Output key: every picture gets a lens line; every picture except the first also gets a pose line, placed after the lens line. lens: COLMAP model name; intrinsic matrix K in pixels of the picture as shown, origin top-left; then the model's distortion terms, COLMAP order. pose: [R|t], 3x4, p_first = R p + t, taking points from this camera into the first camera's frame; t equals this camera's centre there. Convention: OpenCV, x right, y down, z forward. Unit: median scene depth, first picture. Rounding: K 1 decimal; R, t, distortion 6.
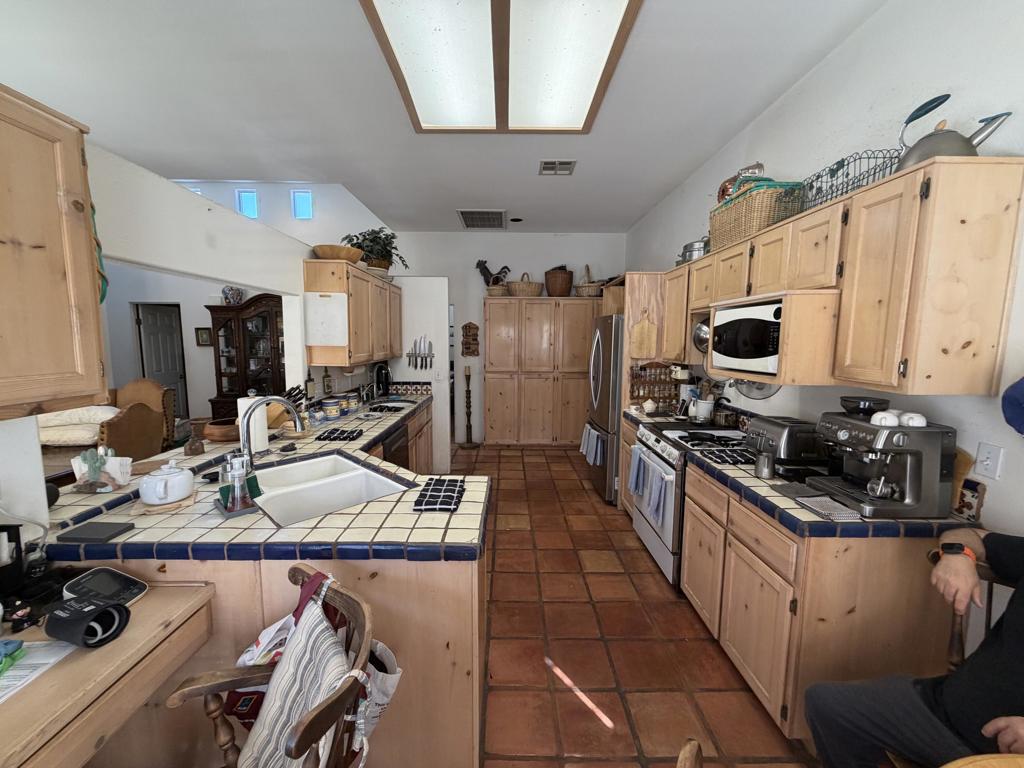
lens RADIAL K [[406.4, 0, 511.2], [0, 406.4, 381.6], [0, 0, 1]] dist [0.002409, 0.000147]
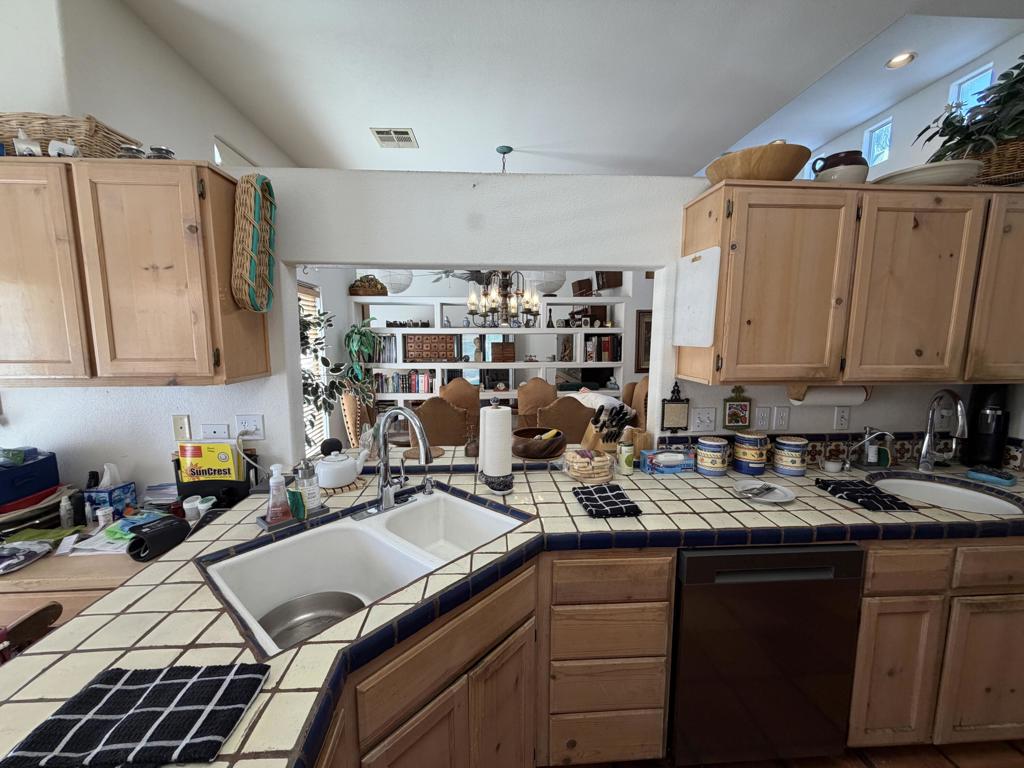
lens RADIAL K [[406.4, 0, 509.8], [0, 406.4, 381.0], [0, 0, 1]] dist [0.002409, 0.000147]
pose [[0.055491, 0.117875, -0.991477, 0.322207], [-0.110518, 0.987630, 0.111233, -0.215991], [0.992324, 0.103403, 0.067832, 1.990473]]
